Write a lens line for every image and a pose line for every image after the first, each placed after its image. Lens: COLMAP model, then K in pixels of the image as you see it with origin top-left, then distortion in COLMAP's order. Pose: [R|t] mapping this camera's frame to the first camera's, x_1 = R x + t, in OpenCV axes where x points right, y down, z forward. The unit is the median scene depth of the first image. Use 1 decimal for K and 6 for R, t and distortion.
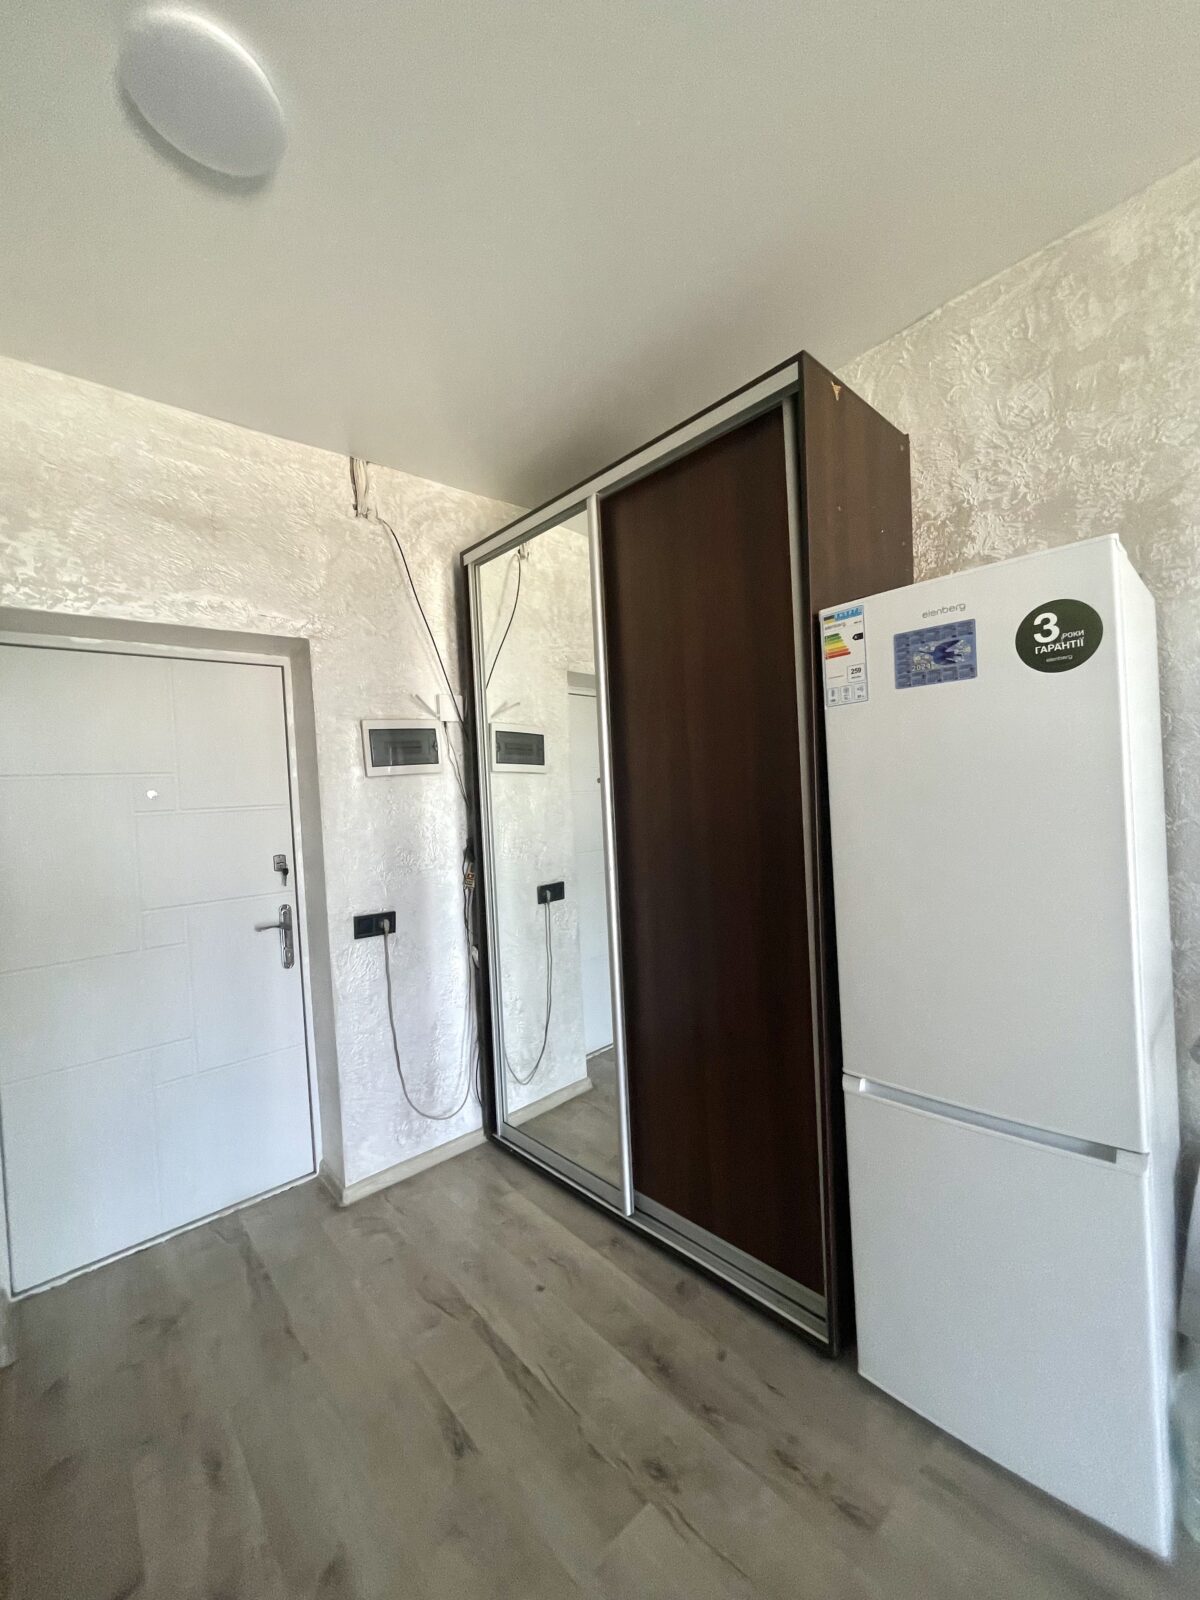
lens RADIAL K [[648.1, 0, 604.4], [0, 648.1, 803.6], [0, 0, 1]] dist [-0.004067, 0.001059]
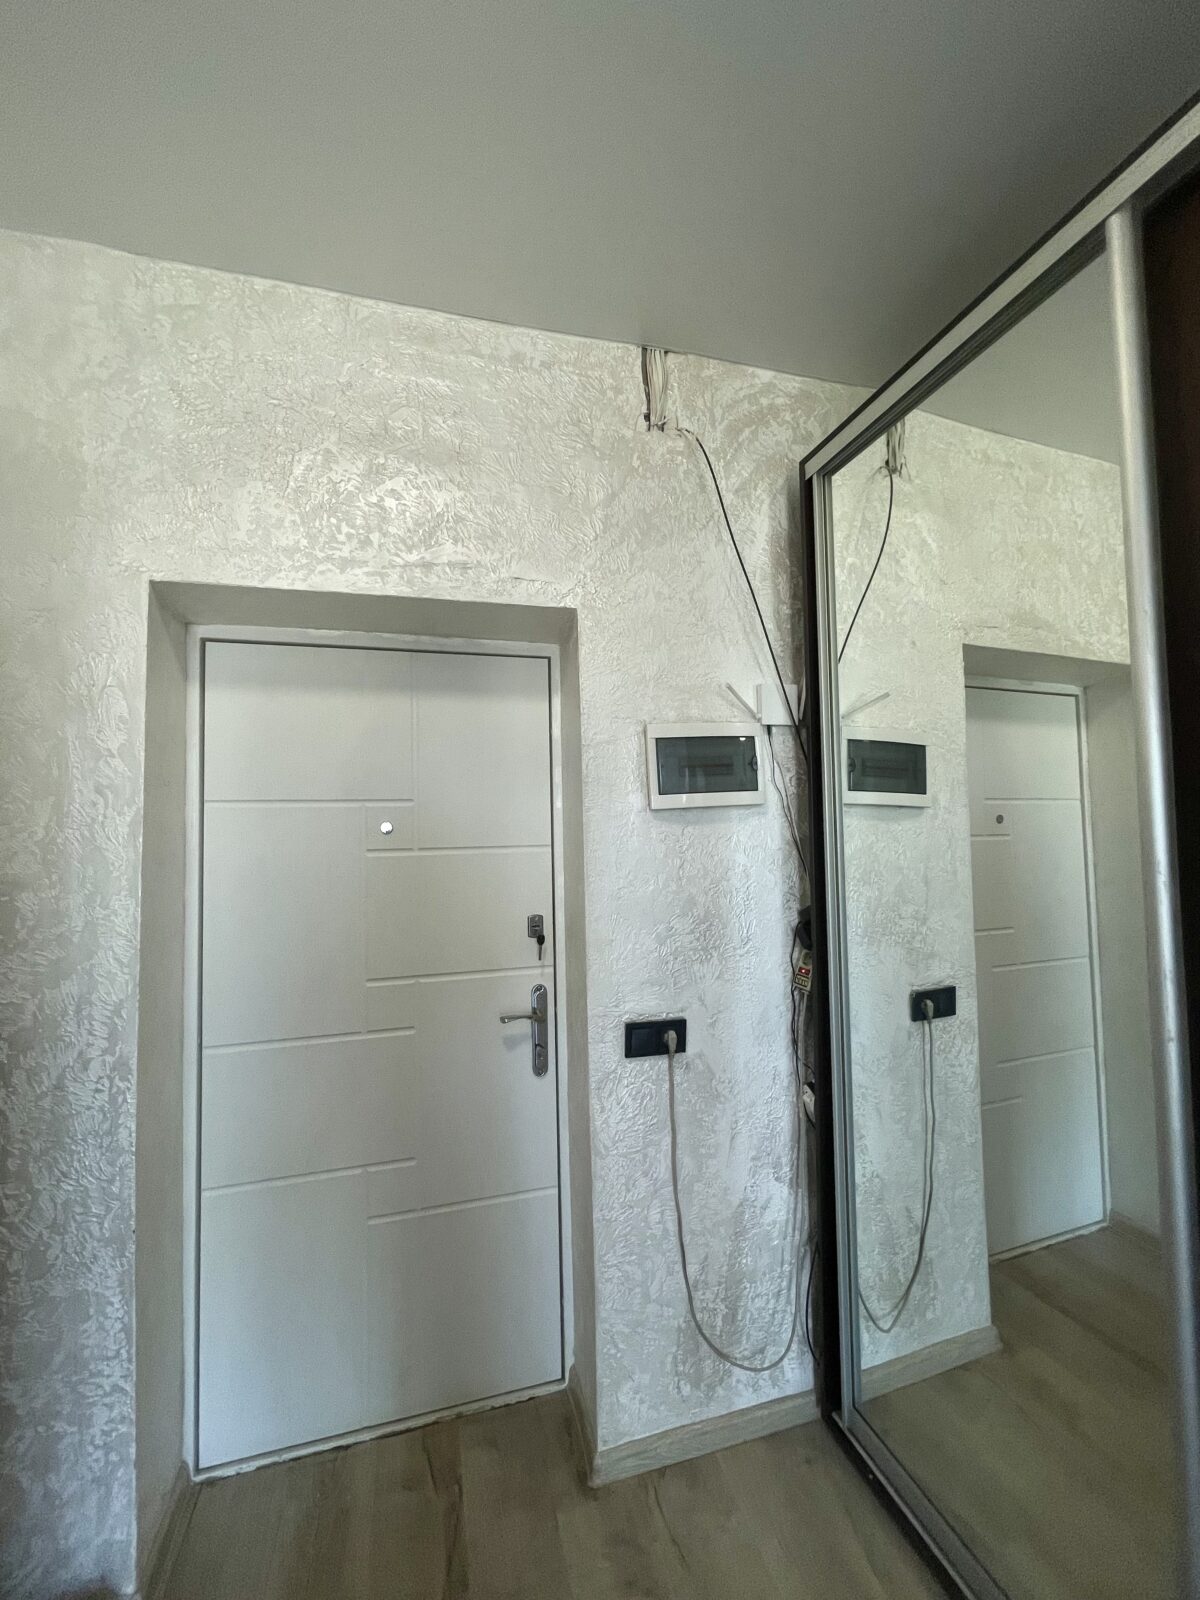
lens RADIAL K [[648.1, 0, 600.7], [0, 648.1, 803.2], [0, 0, 1]] dist [-0.004067, 0.001059]
pose [[0.898100, 0.013514, -0.439584, -0.117712], [-0.034713, 0.998588, -0.040221, -0.018309], [0.438419, 0.051382, 0.897301, 0.370653]]
